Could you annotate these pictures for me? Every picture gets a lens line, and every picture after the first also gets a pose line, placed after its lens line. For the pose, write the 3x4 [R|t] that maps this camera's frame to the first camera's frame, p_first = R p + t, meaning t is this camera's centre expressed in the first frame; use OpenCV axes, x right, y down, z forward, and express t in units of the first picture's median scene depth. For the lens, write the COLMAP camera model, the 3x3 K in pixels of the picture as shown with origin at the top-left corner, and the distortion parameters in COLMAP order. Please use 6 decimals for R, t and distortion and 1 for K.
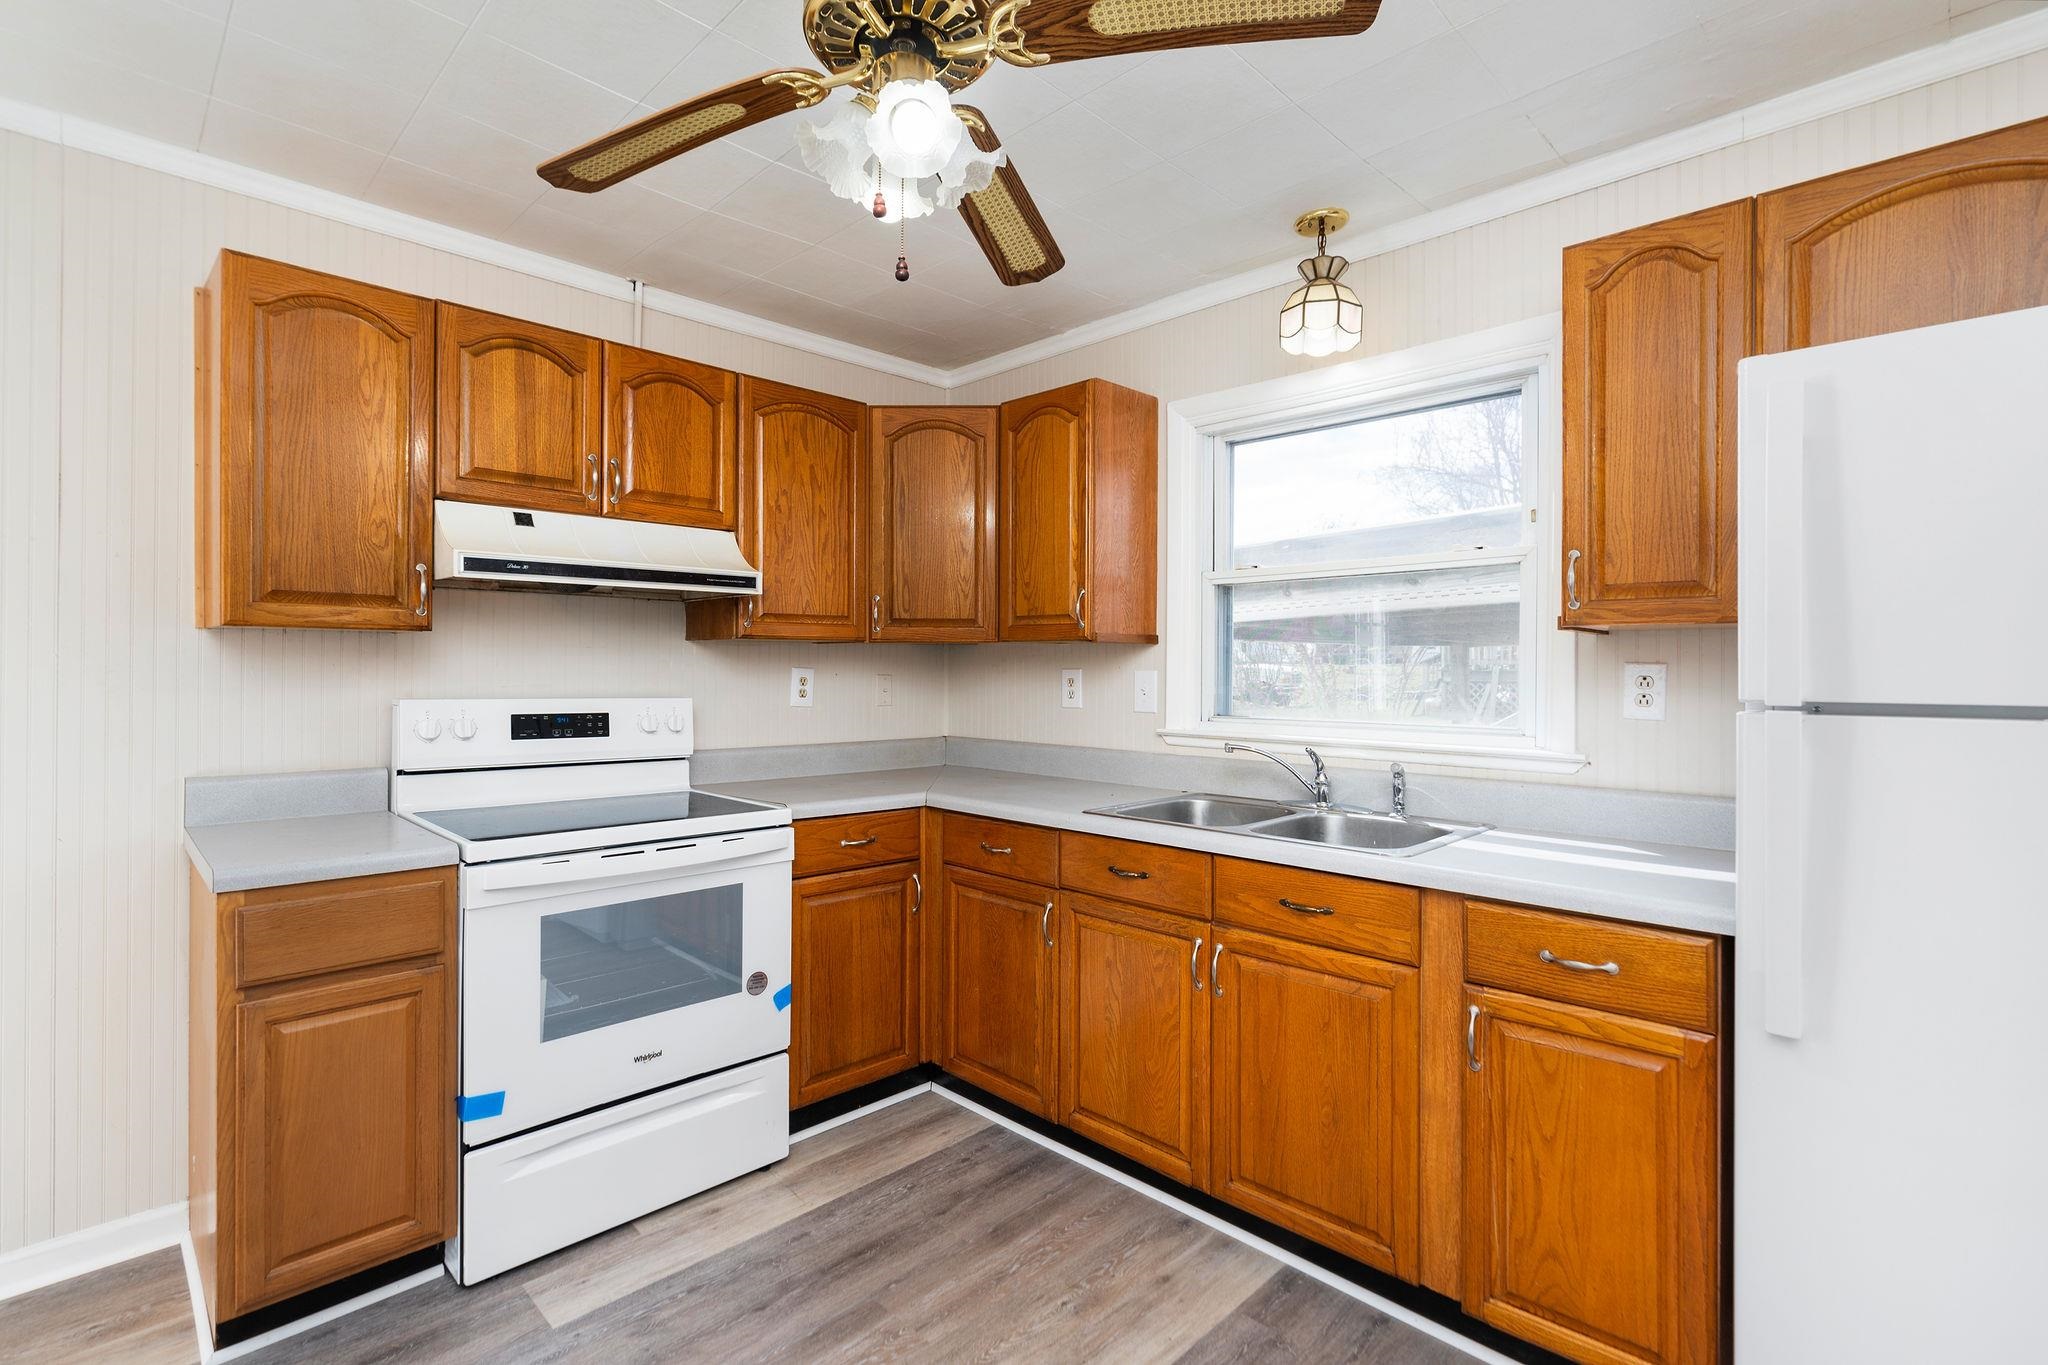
lens RADIAL K [[956.0, 0, 1007.6], [0, 956.0, 671.5], [0, 0, 1]] dist [-0.004729, -0.000087]
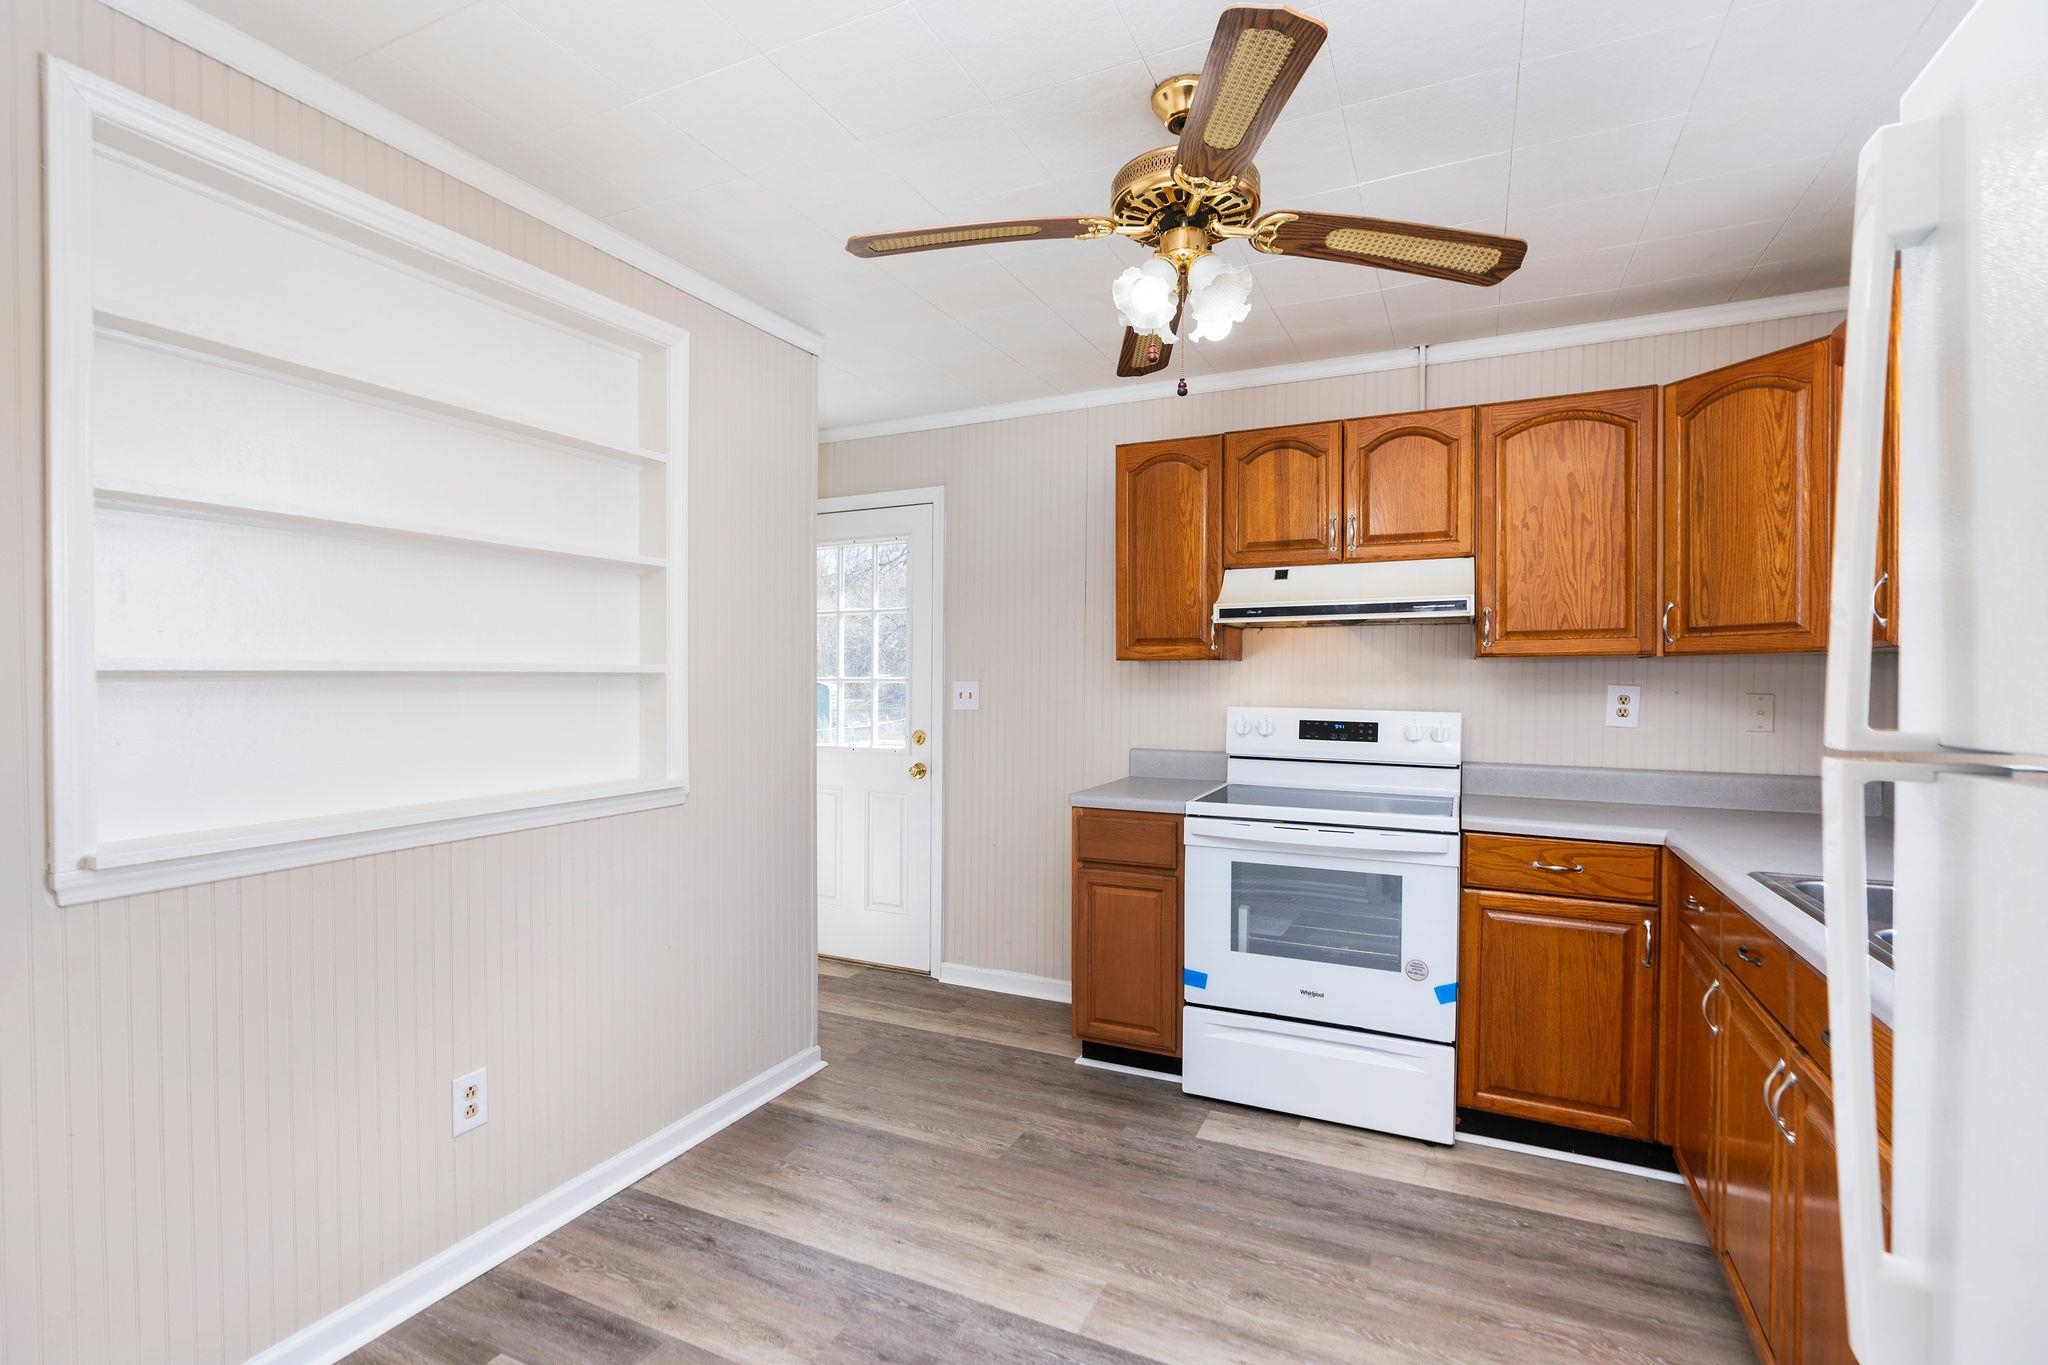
lens RADIAL K [[942.4, 0, 1013.6], [0, 942.4, 691.1], [0, 0, 1]] dist [-0.003043, 0.005390]
pose [[0.339364, 0.006592, -0.940632, 0.614172], [-0.004386, 0.999976, 0.005425, -0.000594], [0.940645, 0.002284, 0.339385, 0.193132]]
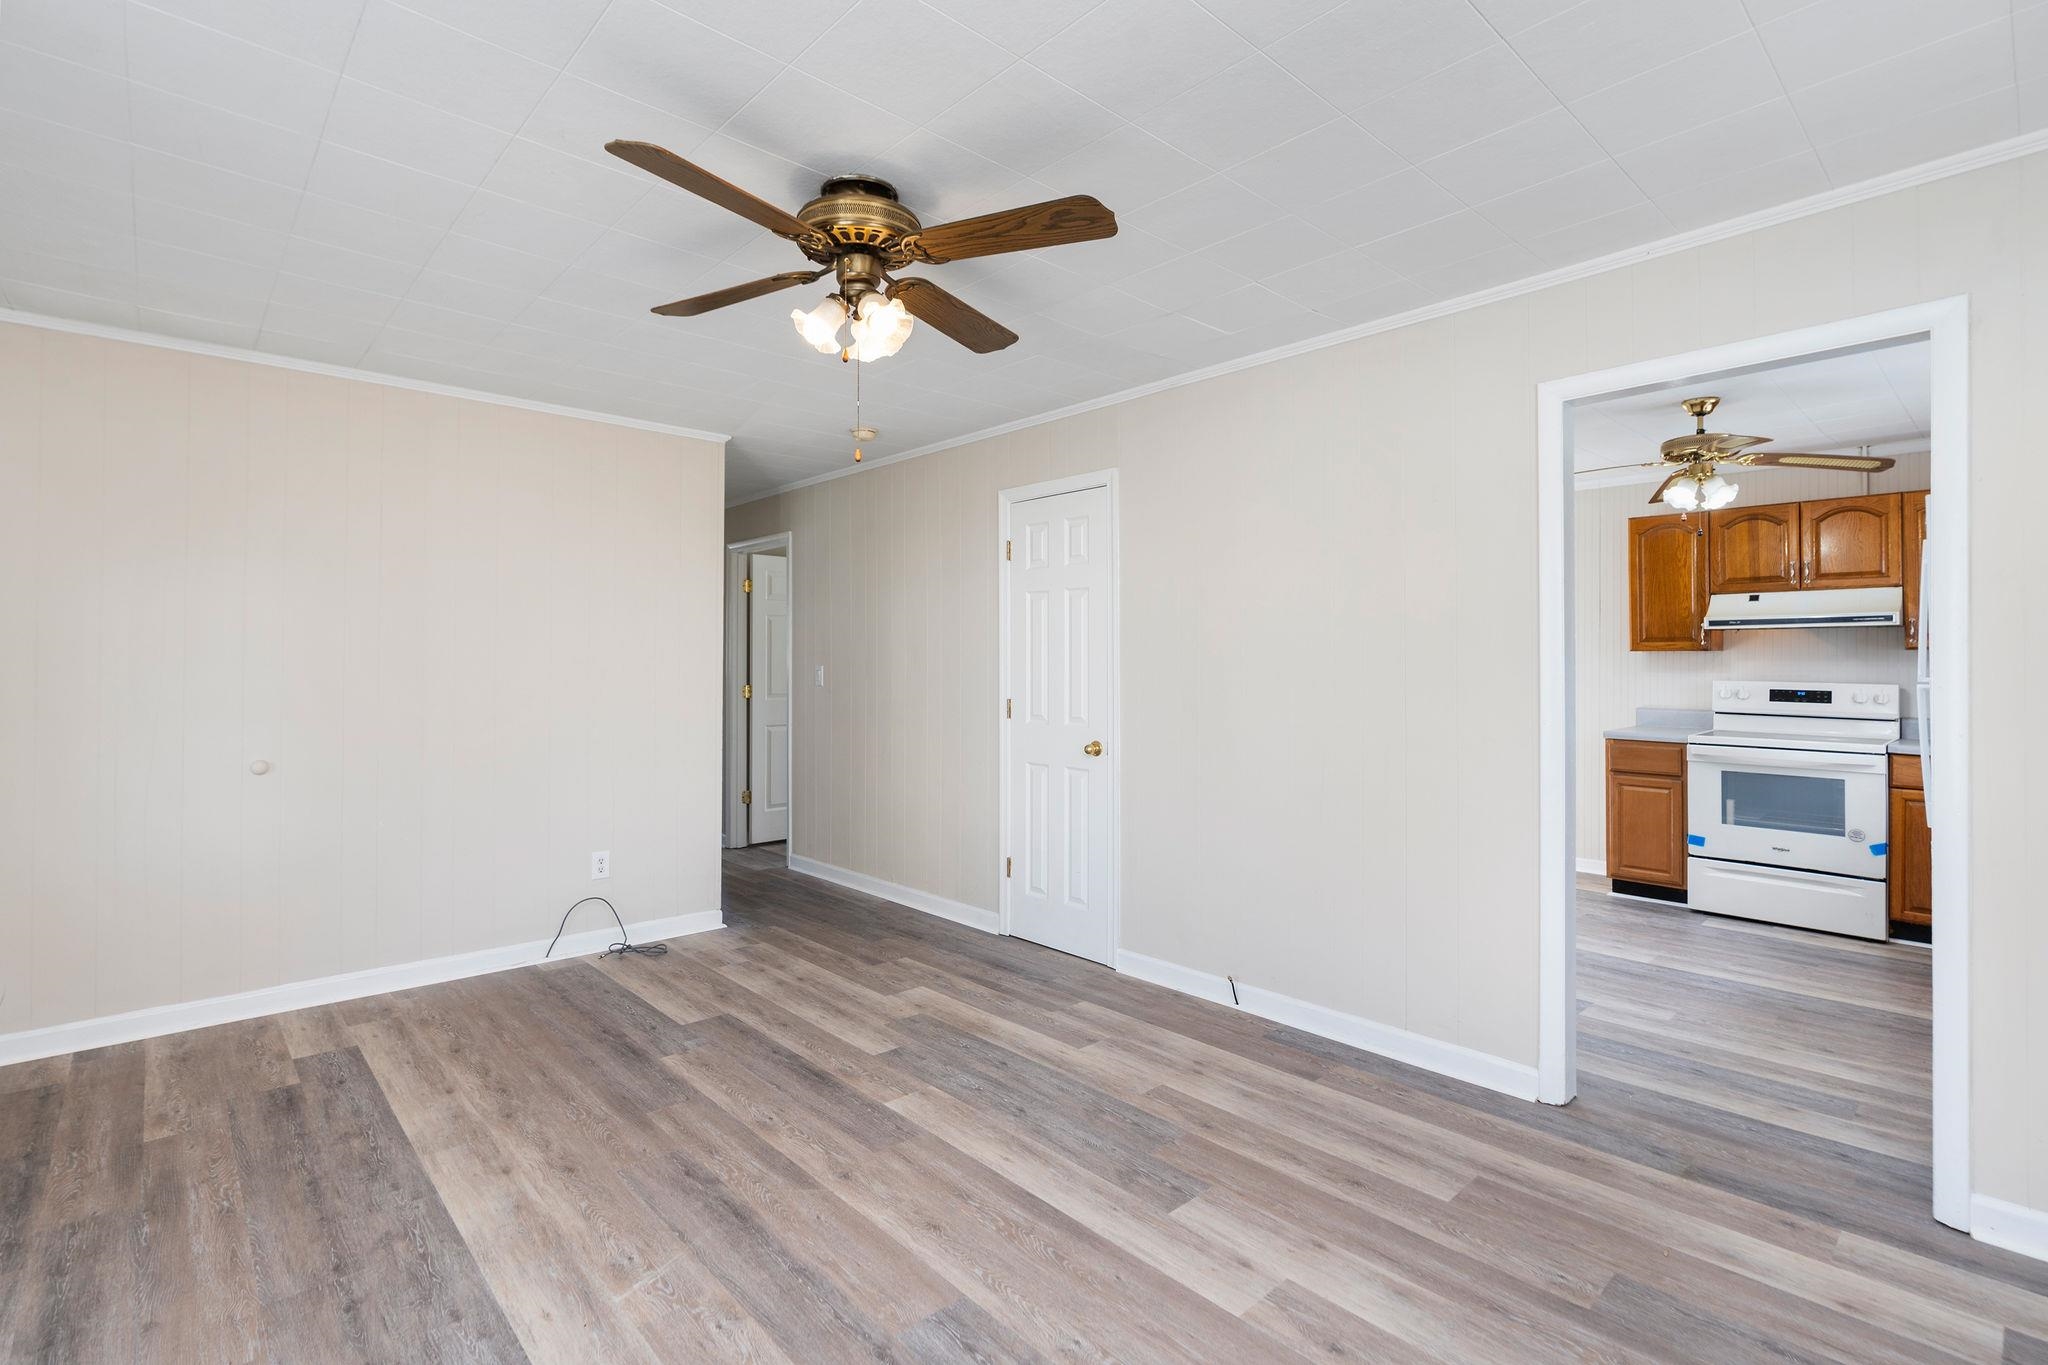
lens RADIAL K [[941.2, 0, 1017.4], [0, 941.2, 650.0], [0, 0, 1]] dist [0.000132, 0.000641]
pose [[-0.034003, -0.016861, -0.999279, 1.672691], [-0.004280, 0.999851, -0.016725, 0.001364], [0.999413, 0.003708, -0.034070, -0.592314]]
